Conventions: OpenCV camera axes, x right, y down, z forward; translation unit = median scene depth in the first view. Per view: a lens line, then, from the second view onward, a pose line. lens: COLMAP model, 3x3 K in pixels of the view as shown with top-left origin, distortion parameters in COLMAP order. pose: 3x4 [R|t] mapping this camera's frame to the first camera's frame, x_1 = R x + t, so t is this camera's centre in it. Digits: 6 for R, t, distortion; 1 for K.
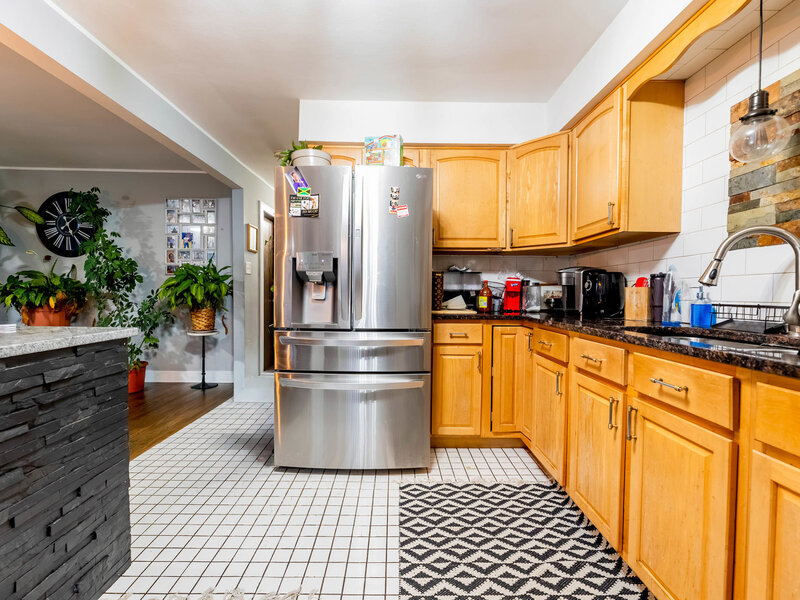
lens RADIAL K [[363.7, 0, 400.0], [0, 363.7, 300.0], [0, 0, 1]] dist [0.000194, 0.000087]
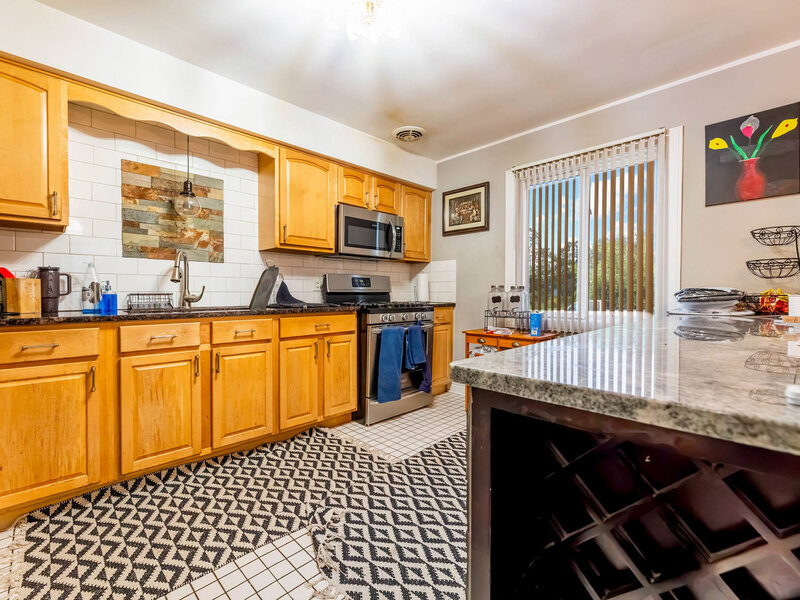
lens RADIAL K [[363.7, 0, 400.0], [0, 363.7, 300.0], [0, 0, 1]] dist [0.000194, 0.000087]
pose [[-0.705999, -0.023450, 0.707825, -0.917505], [0.006037, 0.999216, 0.039124, -0.013674], [-0.708187, 0.031895, -0.705304, 1.243597]]
